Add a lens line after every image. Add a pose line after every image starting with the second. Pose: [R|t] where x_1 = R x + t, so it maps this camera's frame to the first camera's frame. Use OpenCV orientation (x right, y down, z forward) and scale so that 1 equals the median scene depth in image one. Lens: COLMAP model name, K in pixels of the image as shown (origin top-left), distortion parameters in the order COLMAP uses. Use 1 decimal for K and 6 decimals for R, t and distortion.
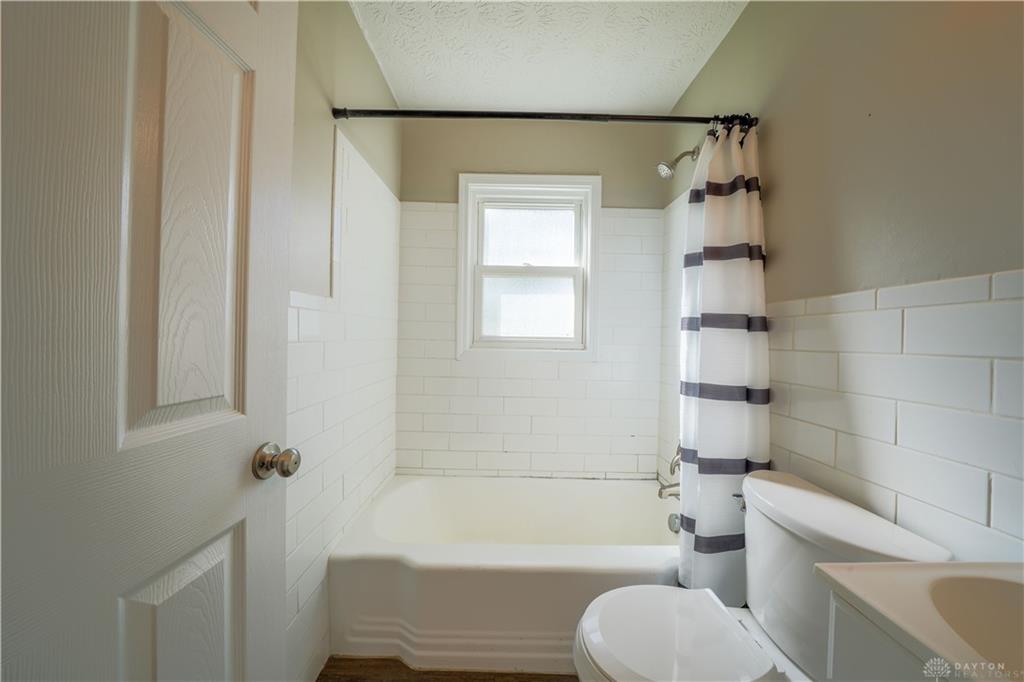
lens RADIAL K [[357.7, 0, 512.8], [0, 357.7, 343.2], [0, 0, 1]] dist [-0.024923, 0.003221]
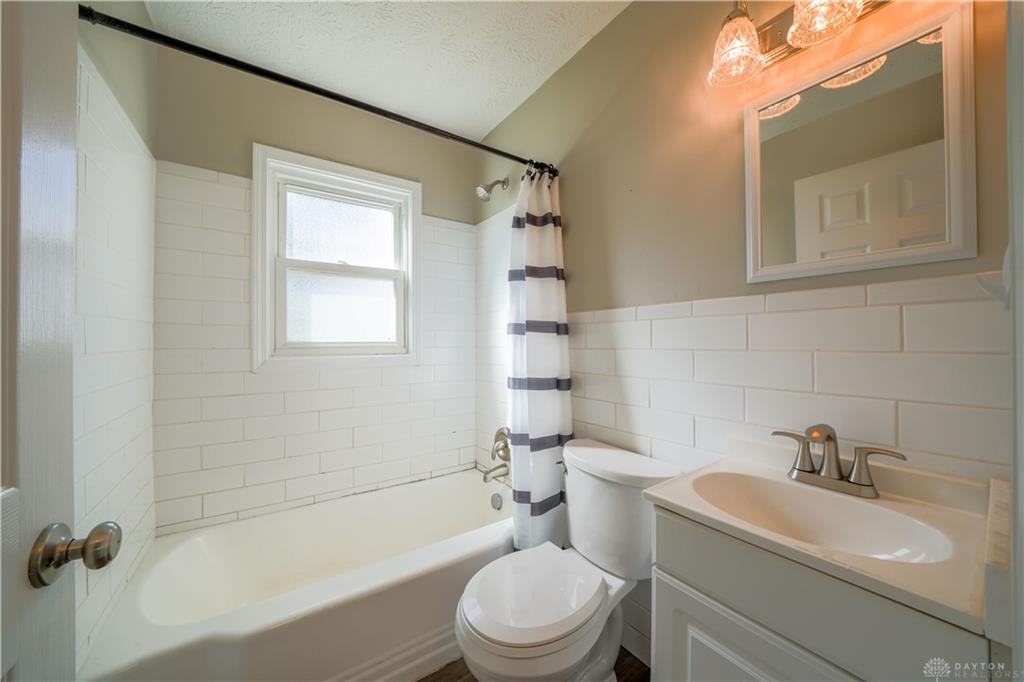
lens RADIAL K [[357.7, 0, 512.2], [0, 357.7, 342.6], [0, 0, 1]] dist [-0.024923, 0.003221]
pose [[0.826750, -0.022985, 0.562100, -0.171291], [0.026192, 0.999654, 0.002354, -0.010516], [-0.561959, 0.012776, 0.827066, 0.013907]]
